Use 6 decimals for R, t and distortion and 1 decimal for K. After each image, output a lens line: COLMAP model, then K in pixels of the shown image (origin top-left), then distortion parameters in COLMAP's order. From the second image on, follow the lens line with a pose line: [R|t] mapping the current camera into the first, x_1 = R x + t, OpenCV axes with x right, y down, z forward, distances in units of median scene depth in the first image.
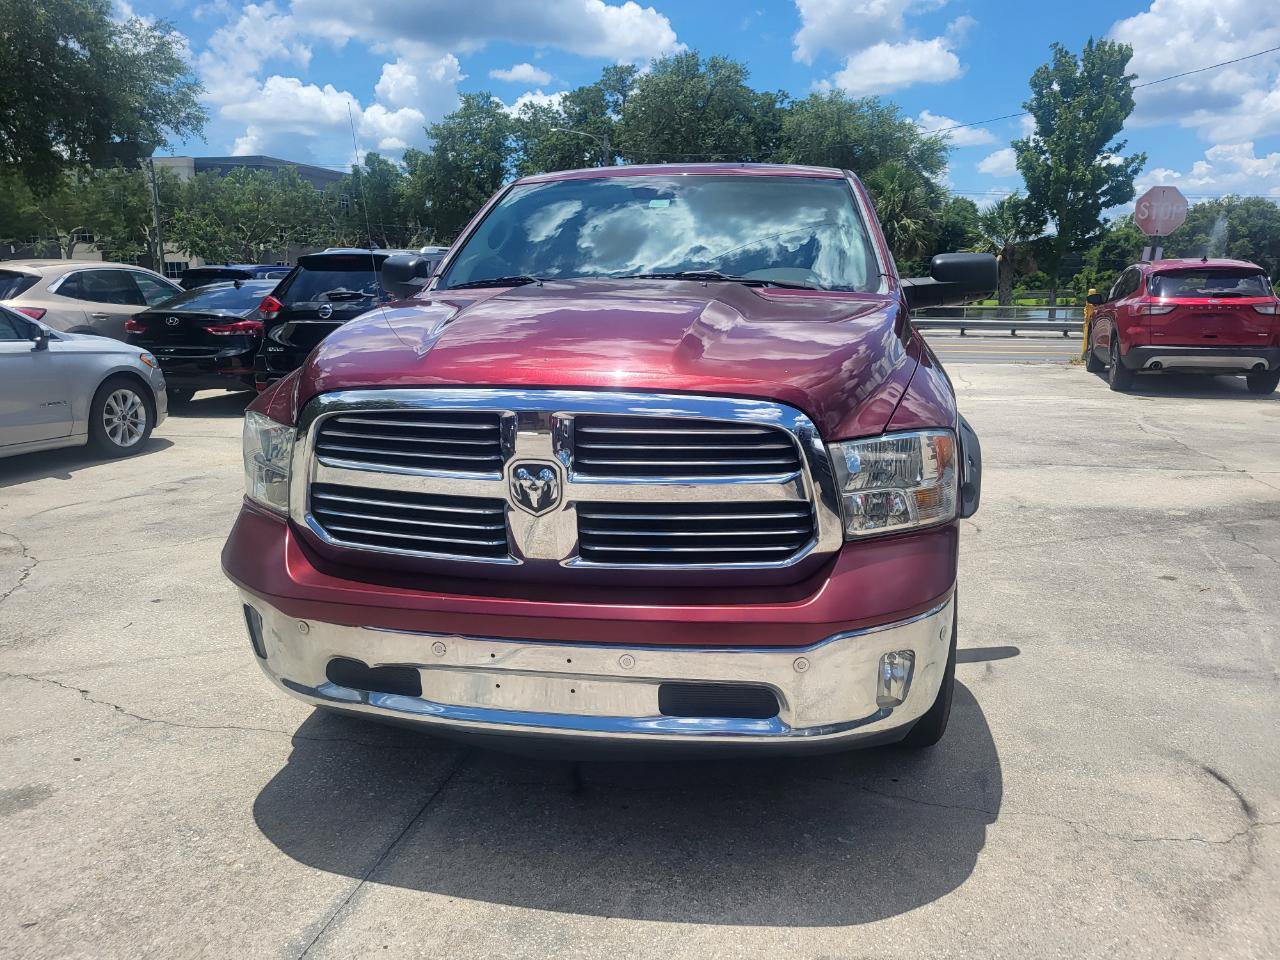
lens RADIAL K [[973.9, 0, 644.9], [0, 973.9, 473.6], [0, 0, 1]] dist [0.057277, -0.048279]
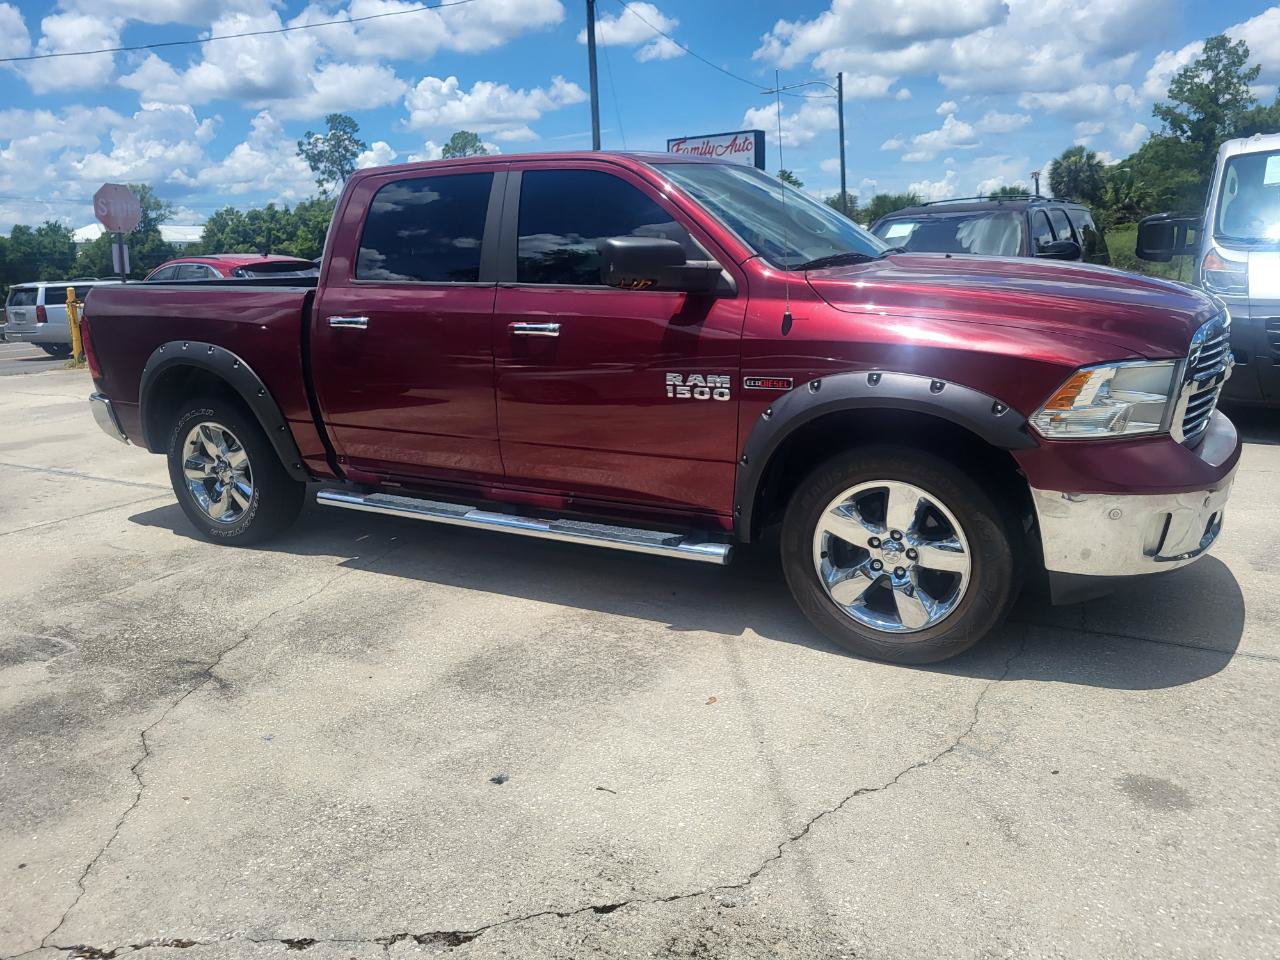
lens RADIAL K [[973.9, 0, 632.0], [0, 973.9, 476.2], [0, 0, 1]] dist [0.057277, -0.048279]
pose [[0.343003, -0.215751, 0.914221, -1.601135], [0.215505, 0.965379, 0.146970, -0.215117], [-0.914279, 0.146608, 0.377624, 1.040925]]
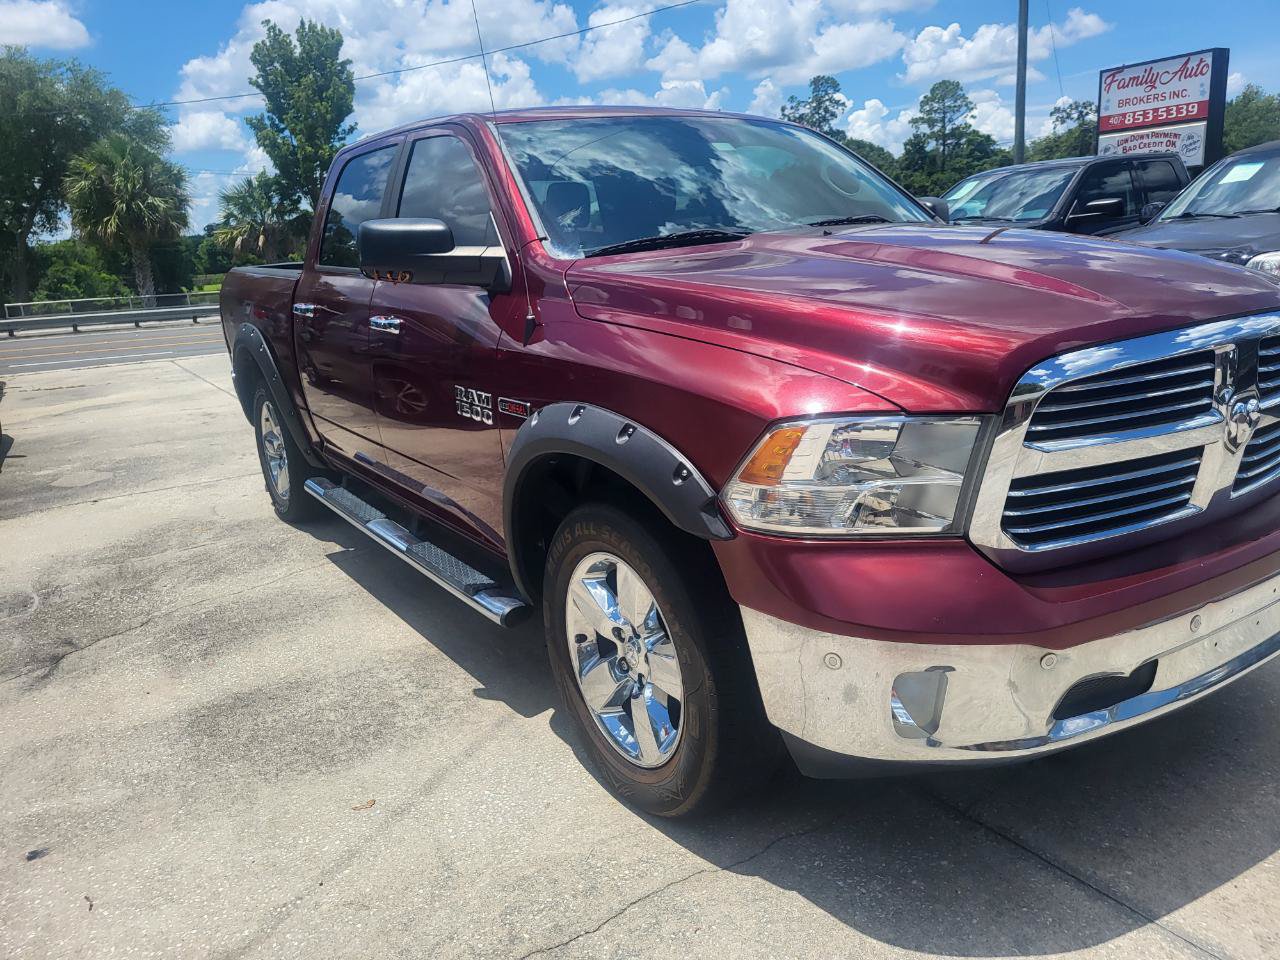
lens RADIAL K [[973.9, 0, 651.0], [0, 973.9, 470.9], [0, 0, 1]] dist [0.057277, -0.048279]
pose [[0.718745, -0.200383, 0.665772, -0.919737], [0.190712, 0.977660, 0.088368, -0.105343], [-0.668606, 0.063457, 0.740904, 0.537180]]
